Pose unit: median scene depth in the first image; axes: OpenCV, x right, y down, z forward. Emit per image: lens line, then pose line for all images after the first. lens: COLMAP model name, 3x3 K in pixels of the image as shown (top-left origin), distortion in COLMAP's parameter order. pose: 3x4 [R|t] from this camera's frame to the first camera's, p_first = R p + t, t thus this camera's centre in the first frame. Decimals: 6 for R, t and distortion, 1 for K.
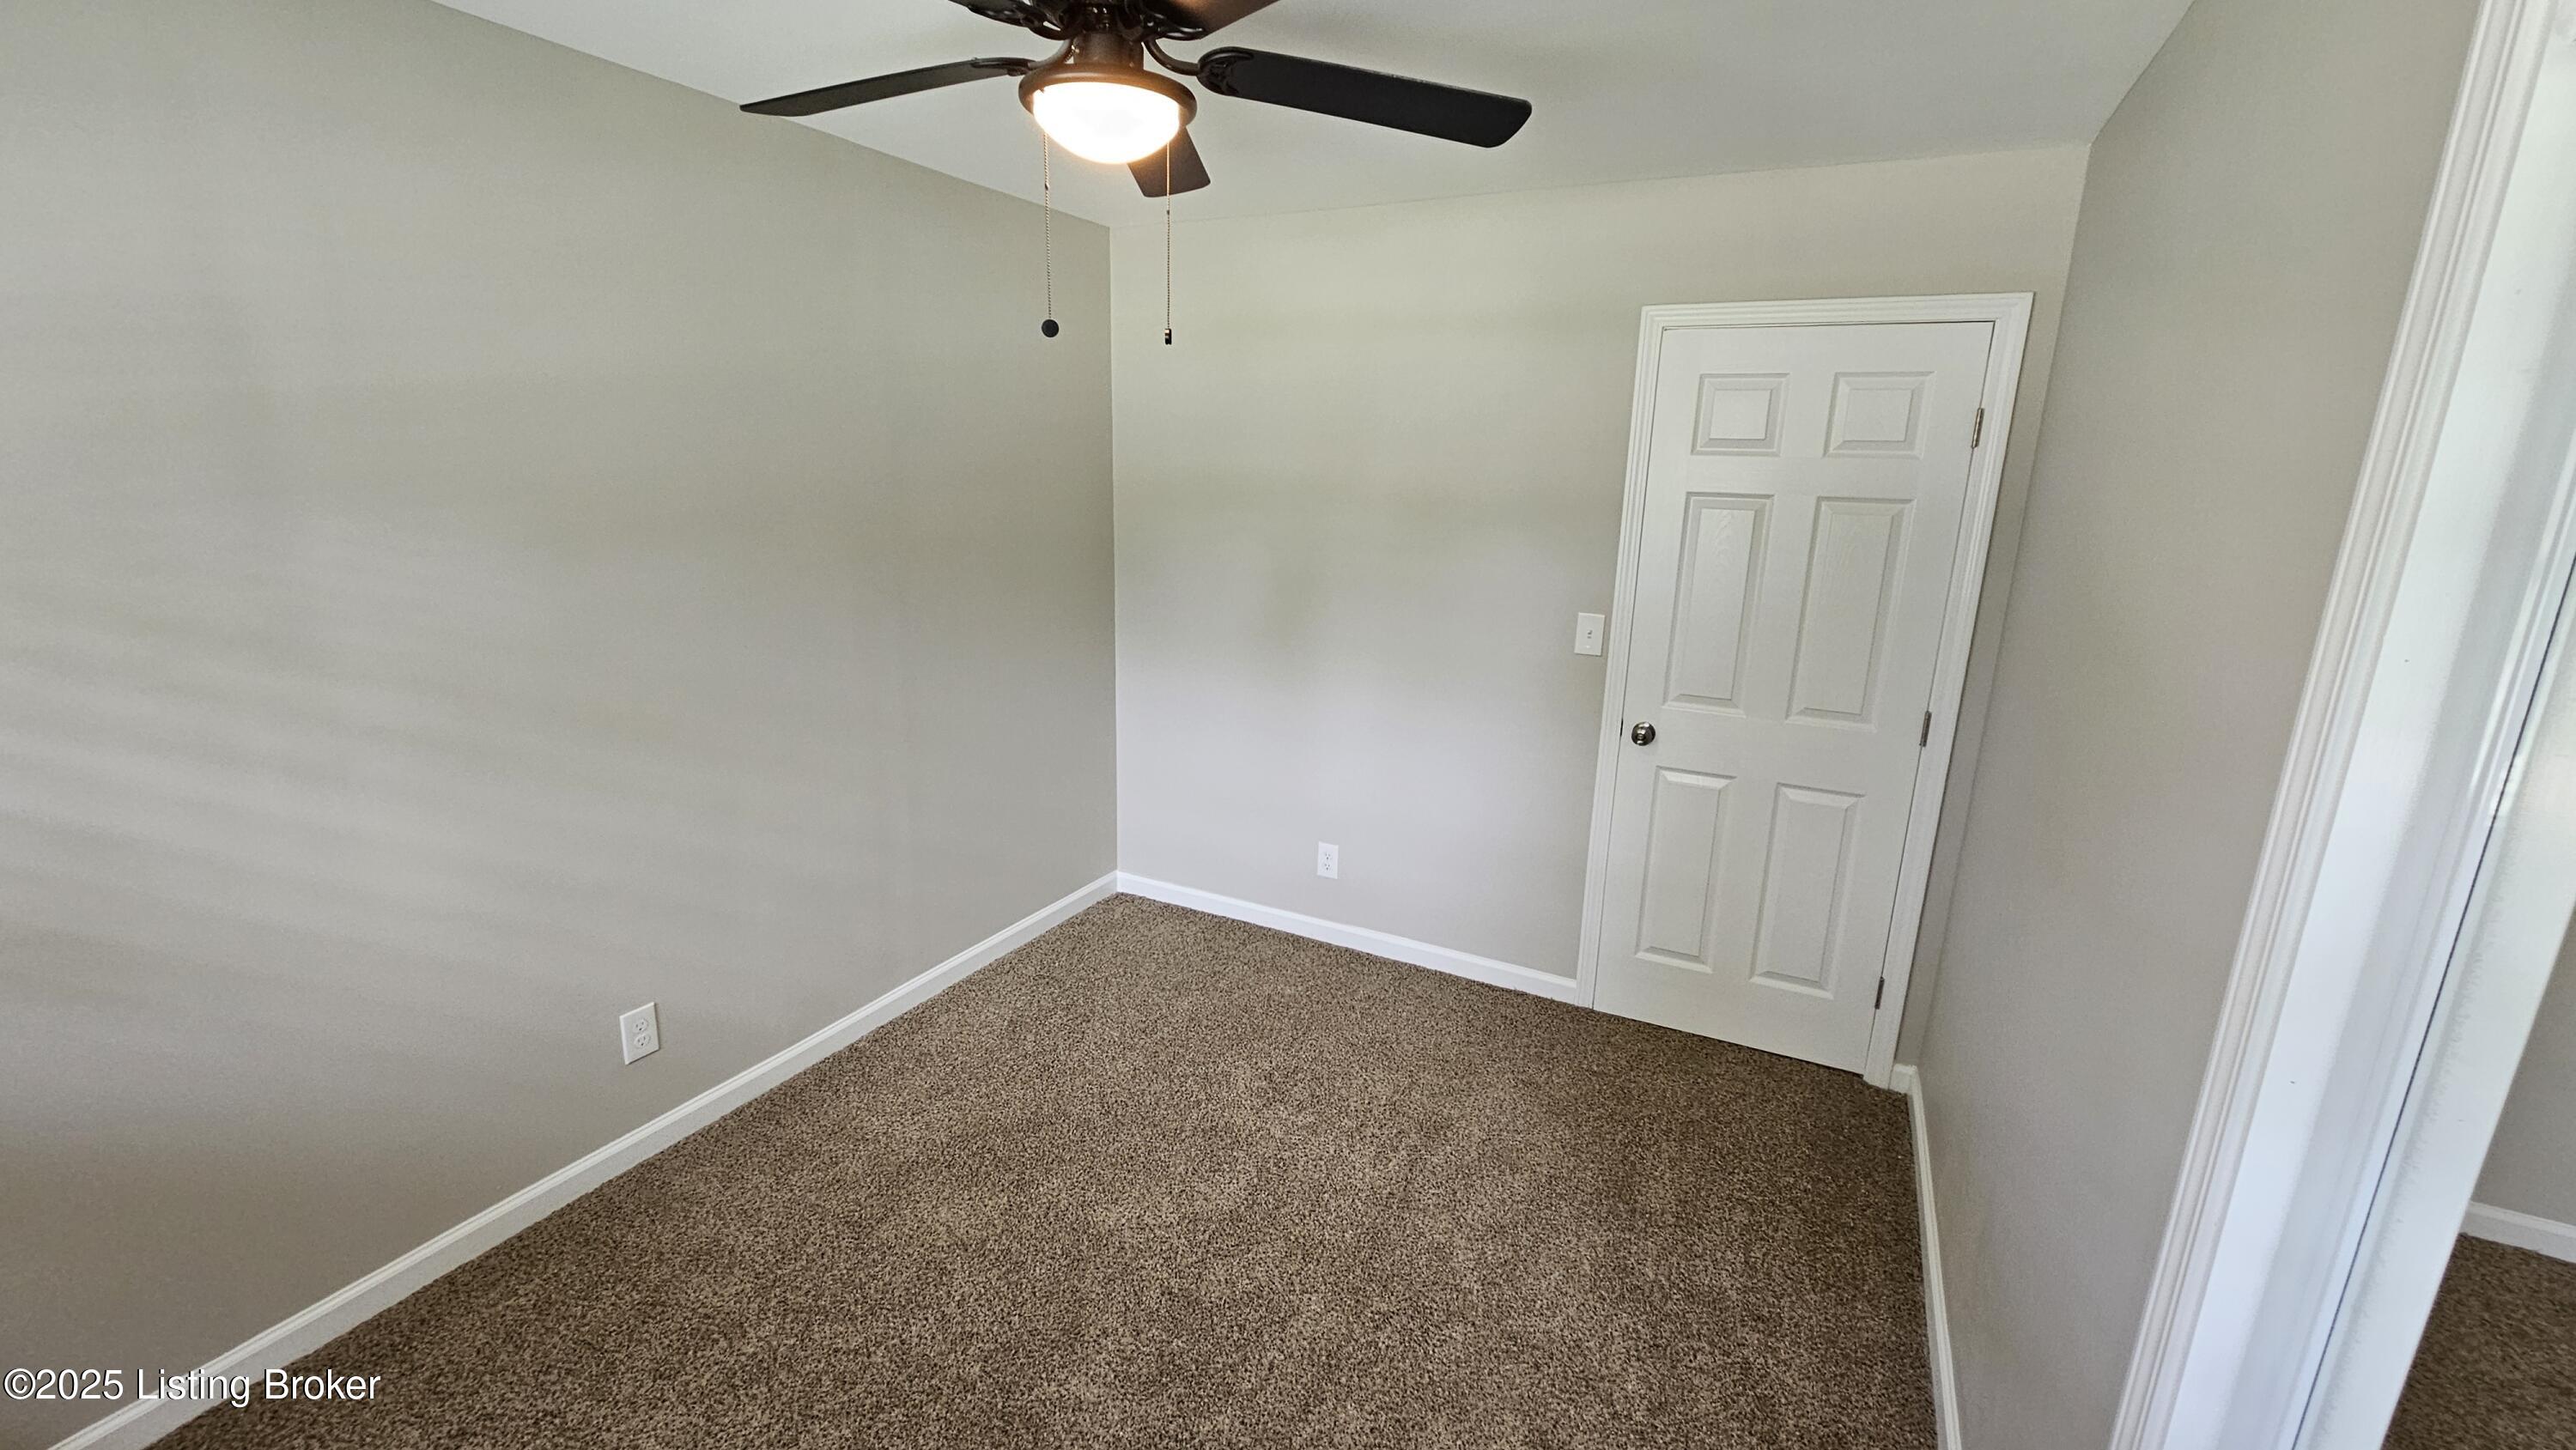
lens RADIAL K [[1056.3, 0, 1301.7], [0, 1056.3, 730.2], [0, 0, 1]] dist [0.004438, 0.000081]
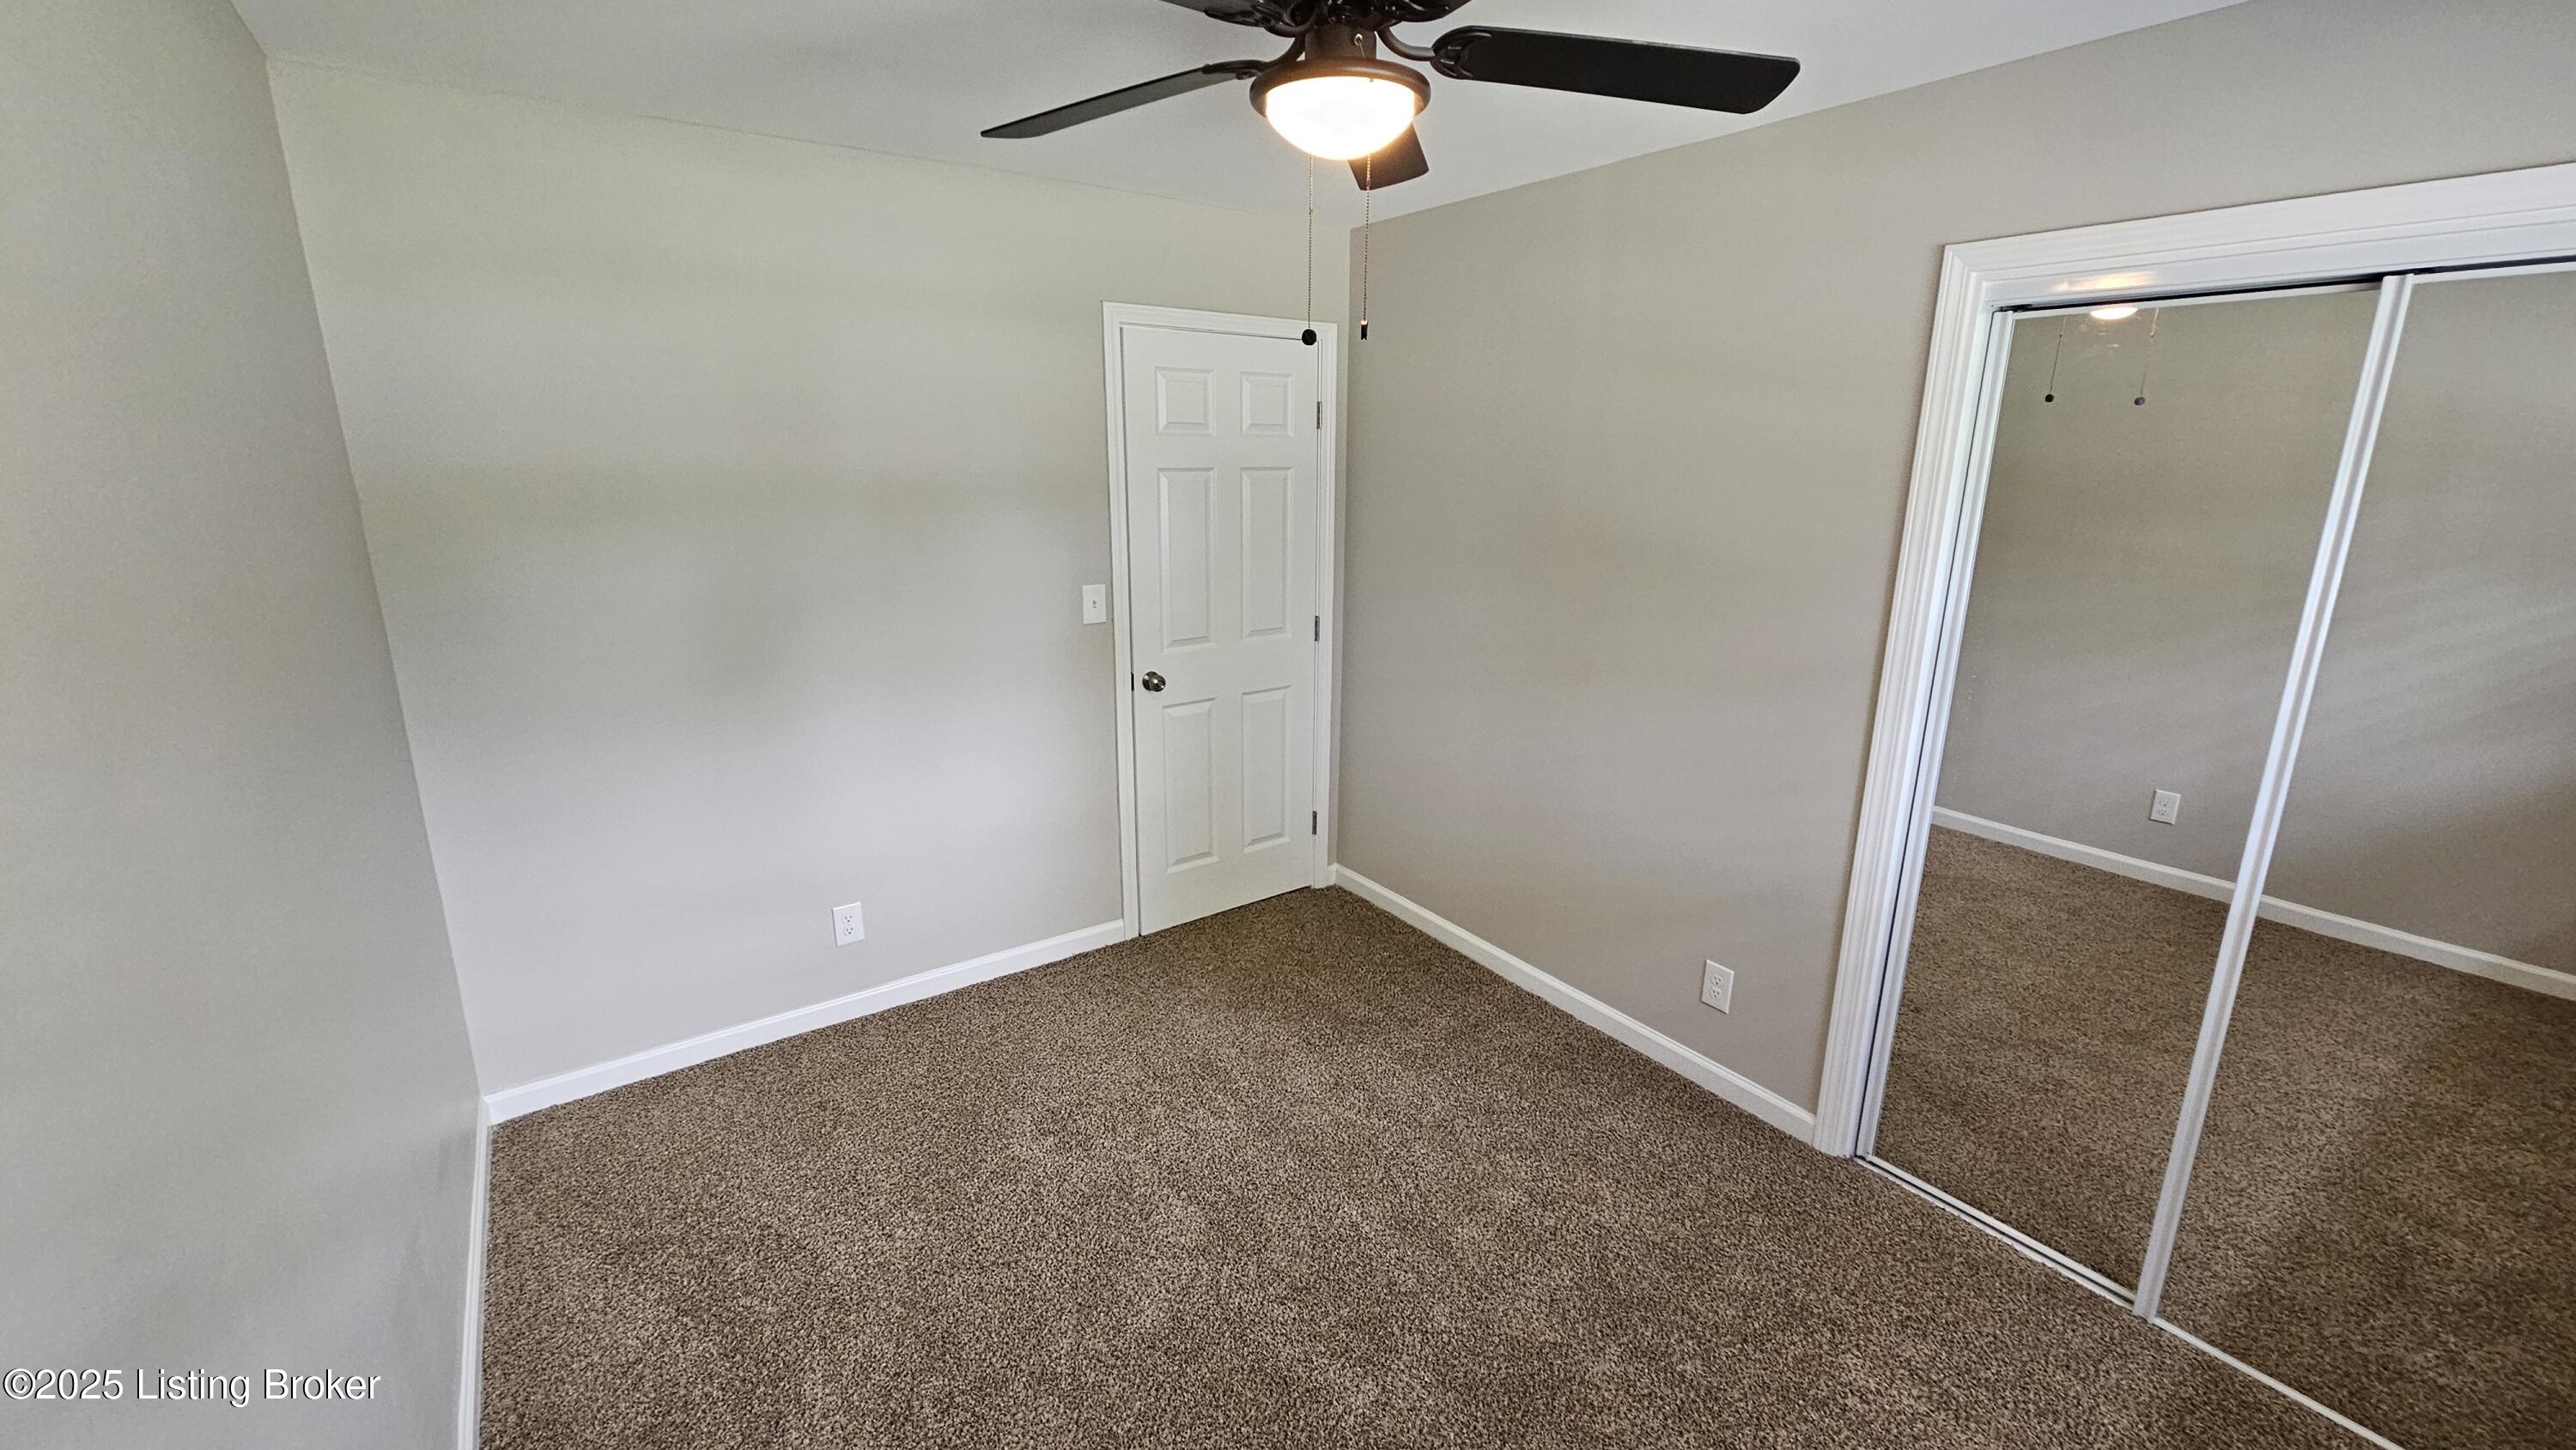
lens RADIAL K [[1056.3, 0, 1306.6], [0, 1056.3, 713.4], [0, 0, 1]] dist [0.004438, 0.000081]
pose [[0.455247, -0.248222, 0.855065, -0.589020], [0.224943, 0.961264, 0.159289, -0.108602], [-0.861481, 0.119825, 0.493449, 0.298291]]
